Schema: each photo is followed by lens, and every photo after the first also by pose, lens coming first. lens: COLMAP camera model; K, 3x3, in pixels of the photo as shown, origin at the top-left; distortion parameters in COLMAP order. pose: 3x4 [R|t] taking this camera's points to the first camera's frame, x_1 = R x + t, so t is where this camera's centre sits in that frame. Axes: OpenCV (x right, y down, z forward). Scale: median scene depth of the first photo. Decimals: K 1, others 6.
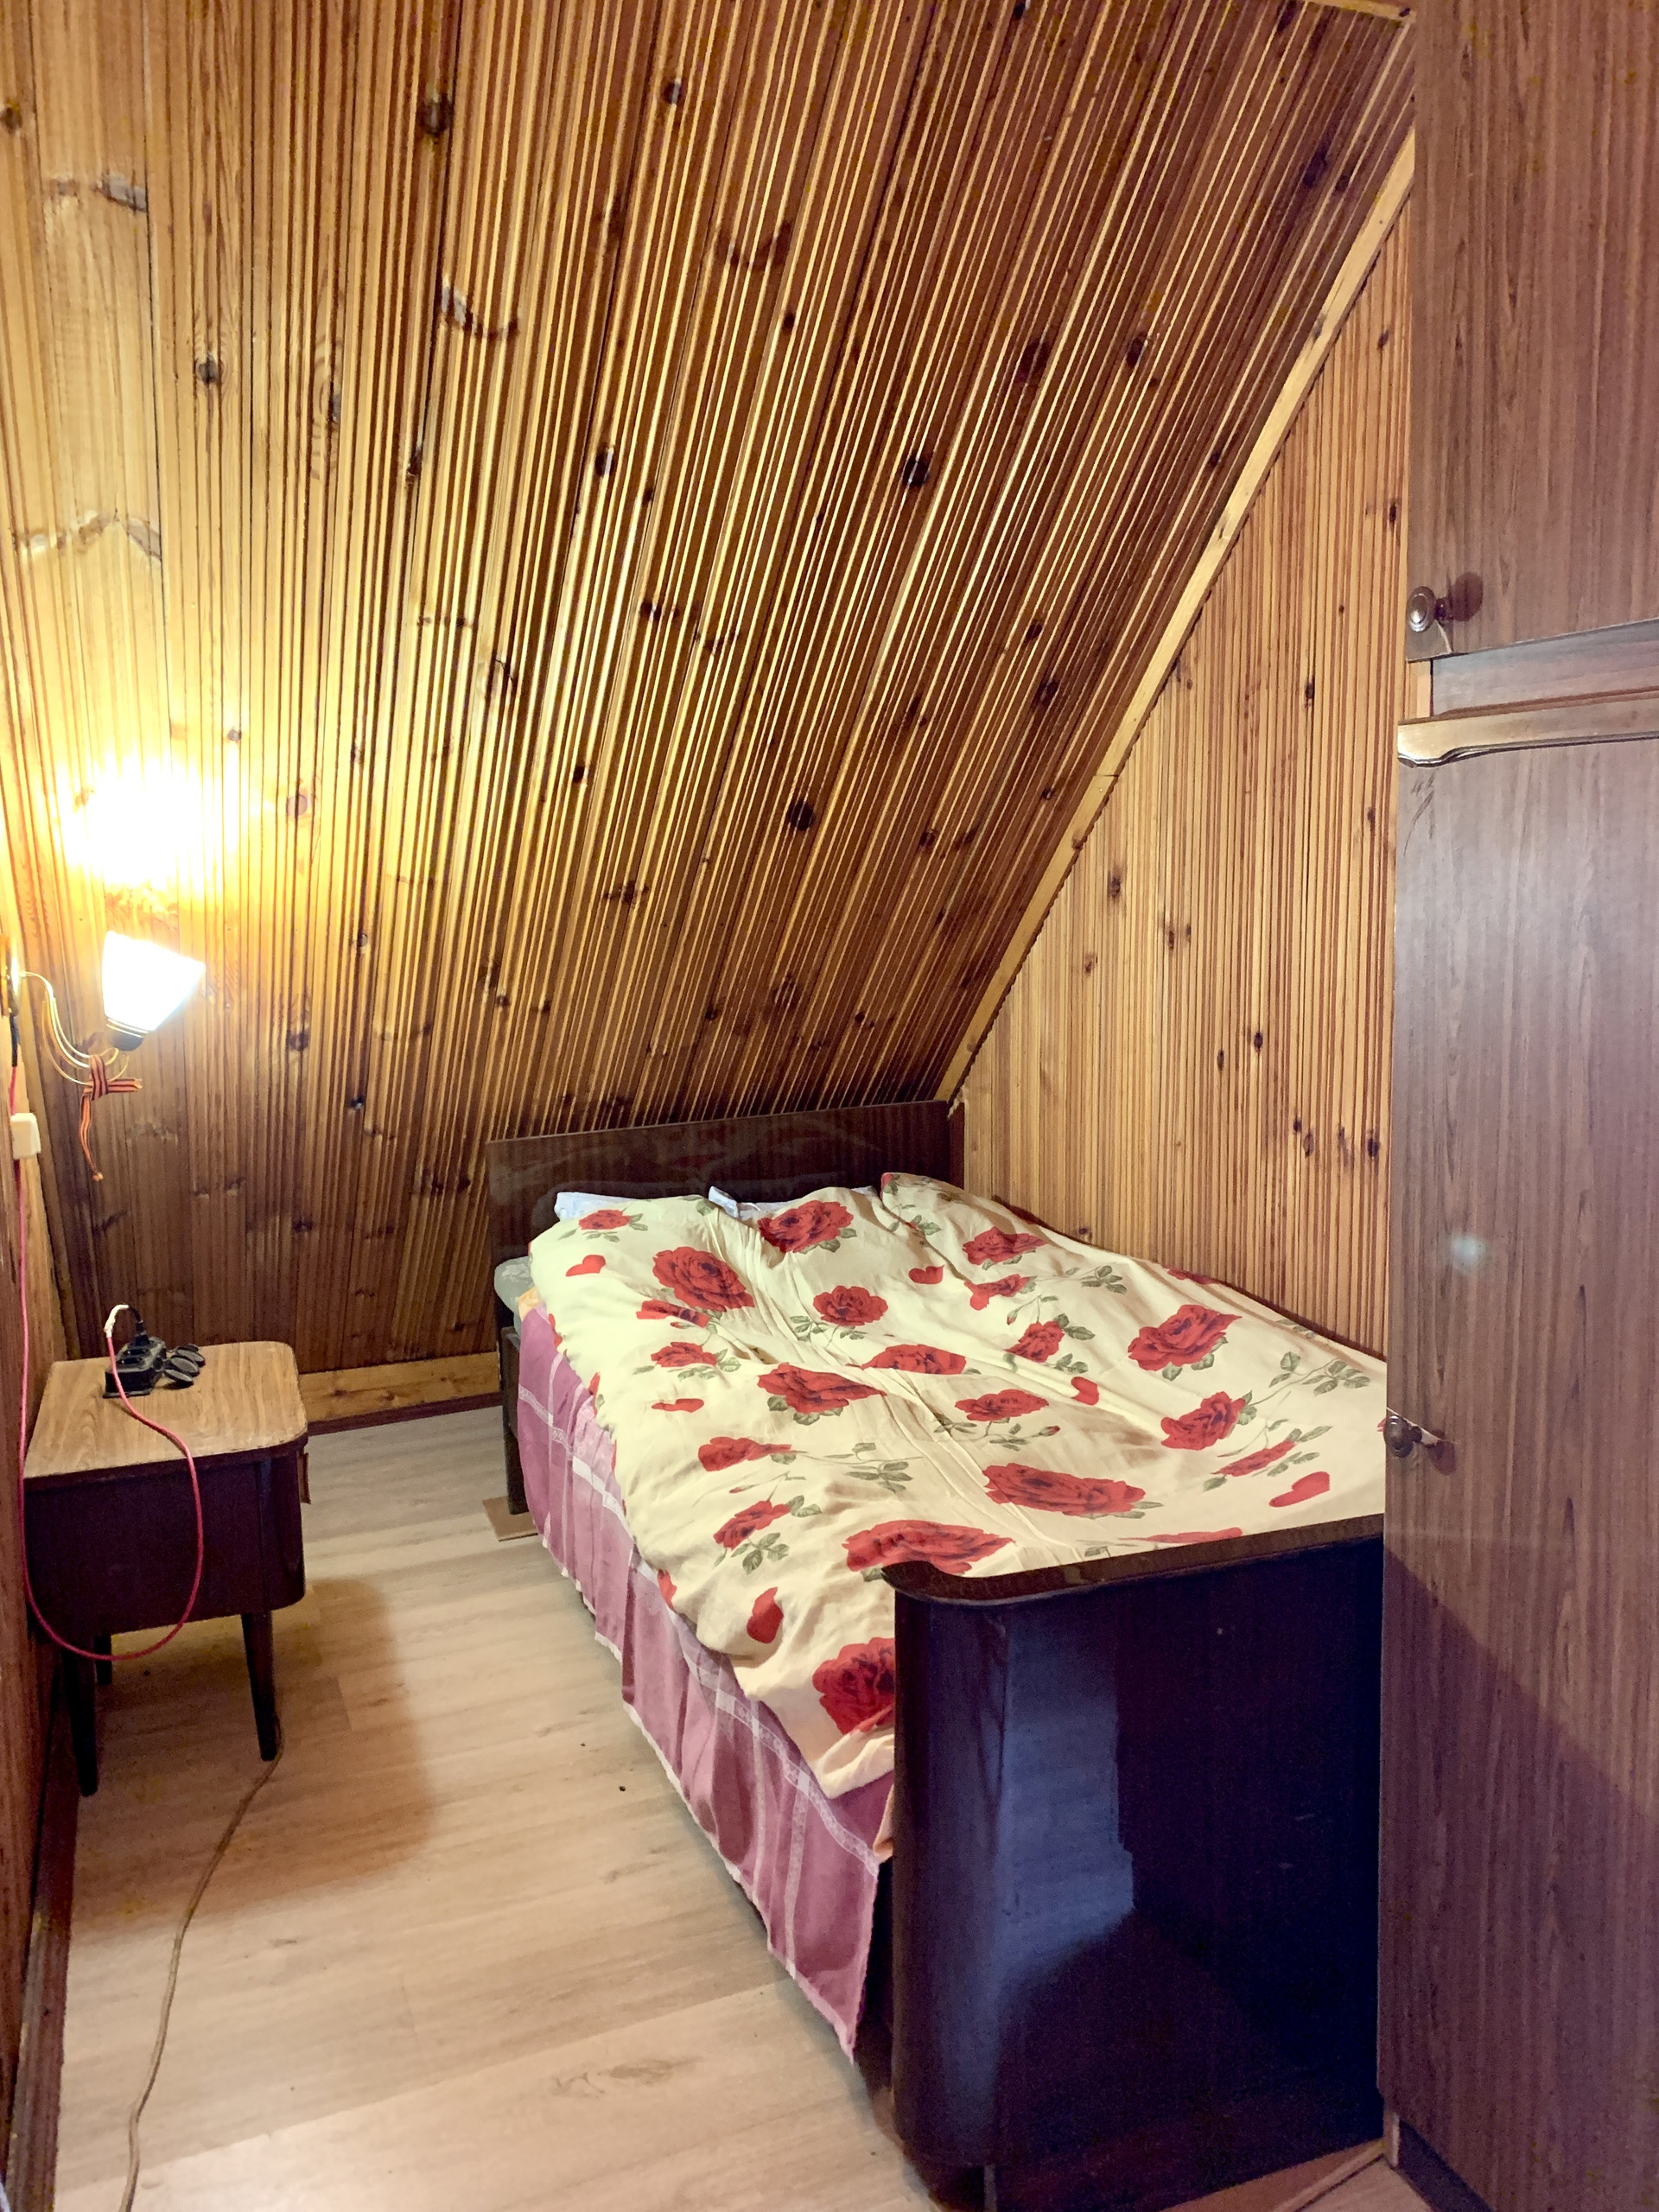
lens RADIAL K [[1658.6, 0, 828.9], [0, 1658.6, 1112.1], [0, 0, 1]] dist [0.060760, -0.099901]
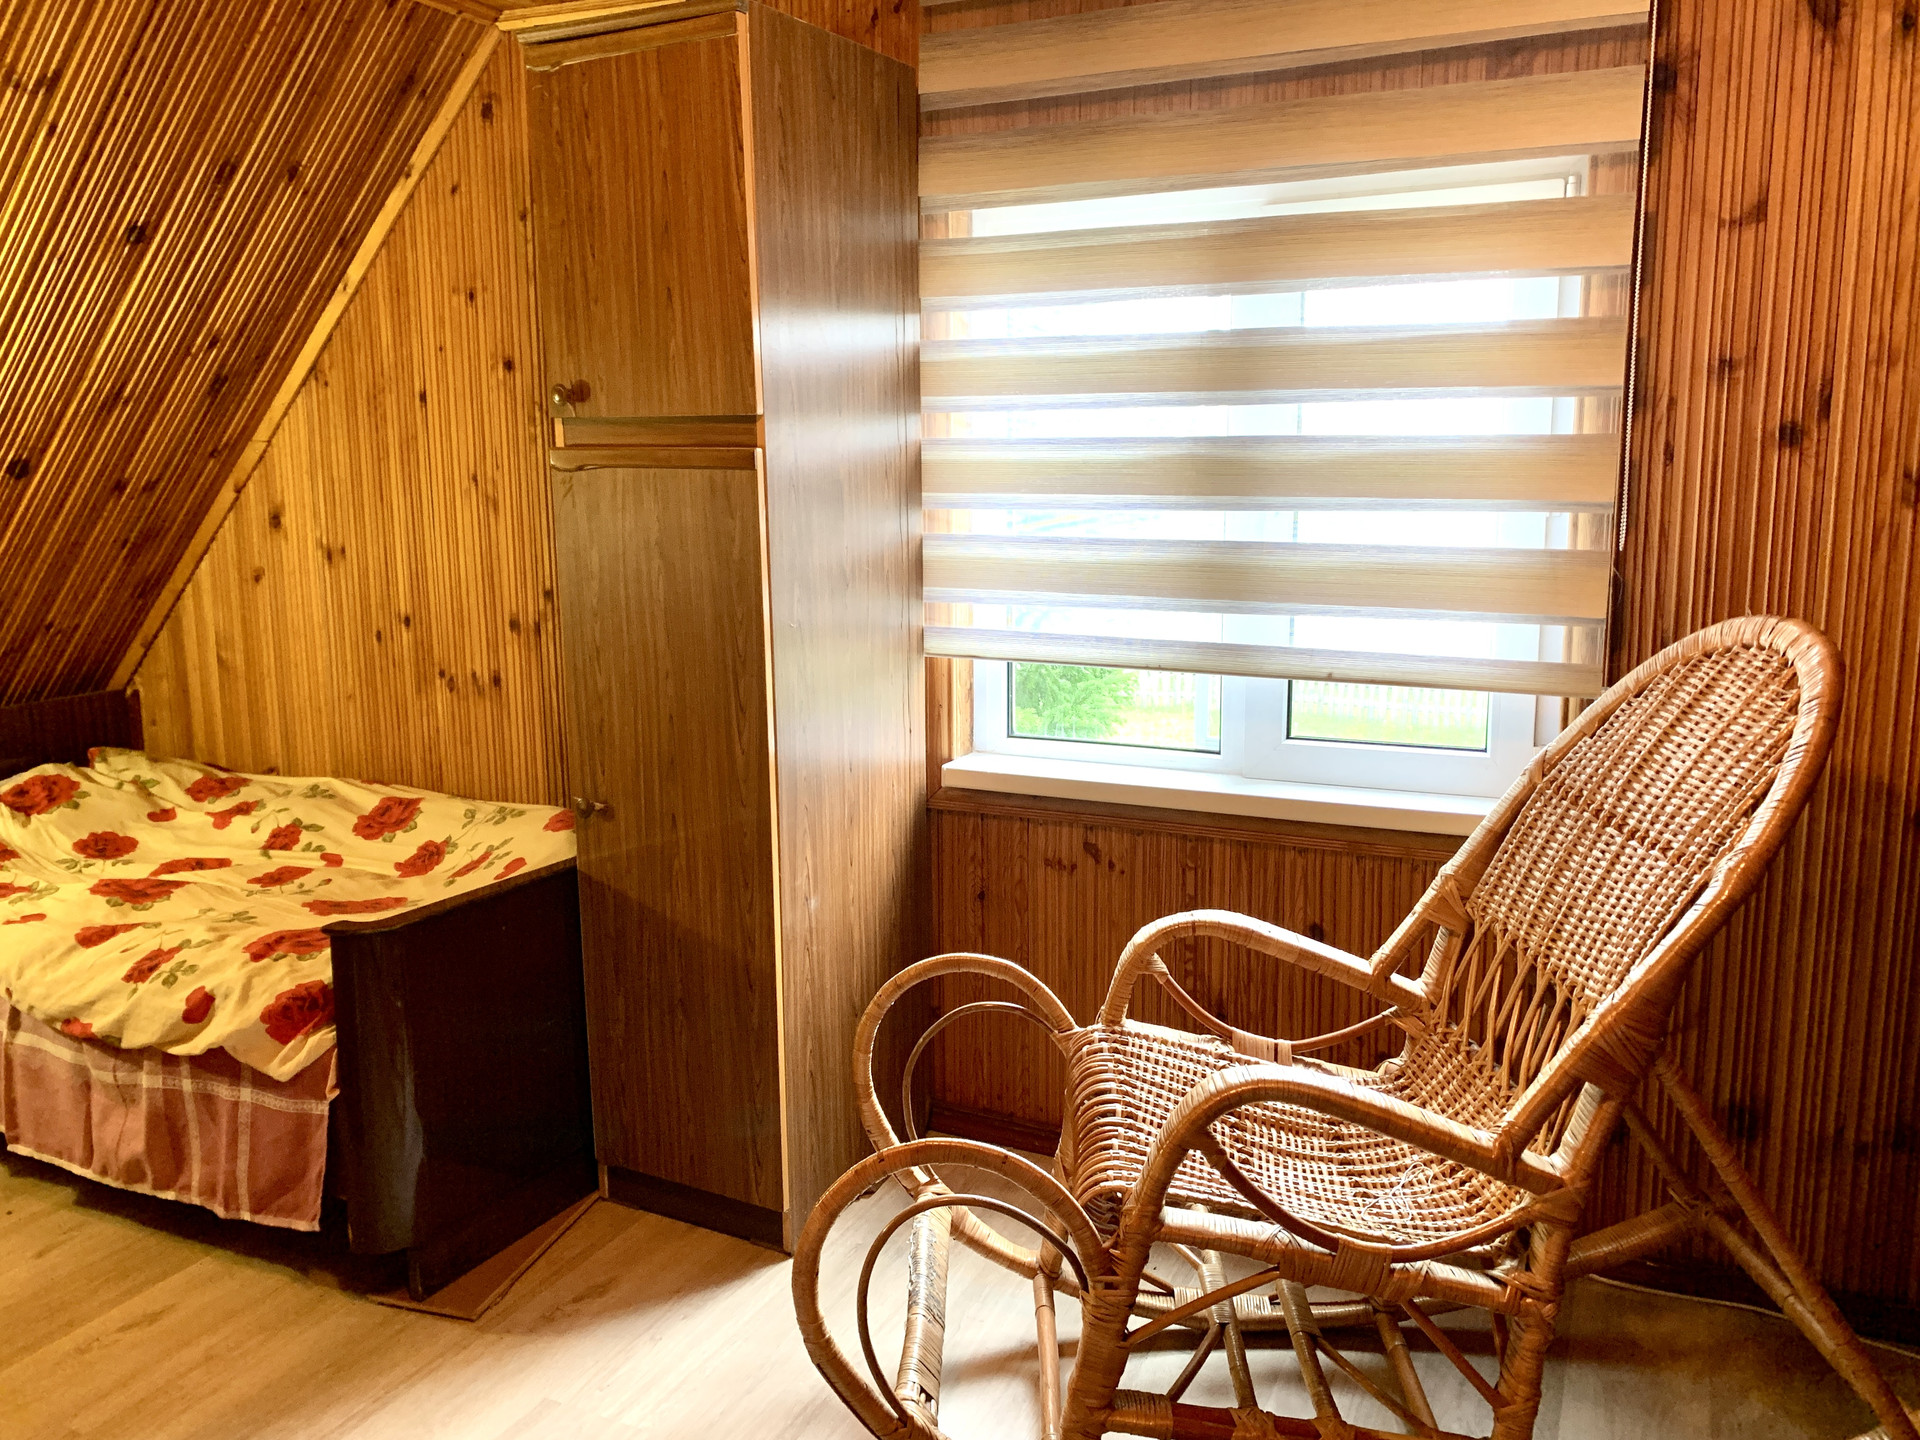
lens RADIAL K [[1467.6, 0, 963.5], [0, 1467.6, 700.6], [0, 0, 1]] dist [0.000240, 0.004170]
pose [[0.741451, -0.099379, 0.663607, -0.279274], [0.095869, 0.994515, 0.041820, 0.023252], [-0.664124, 0.032612, 0.746911, -0.360875]]
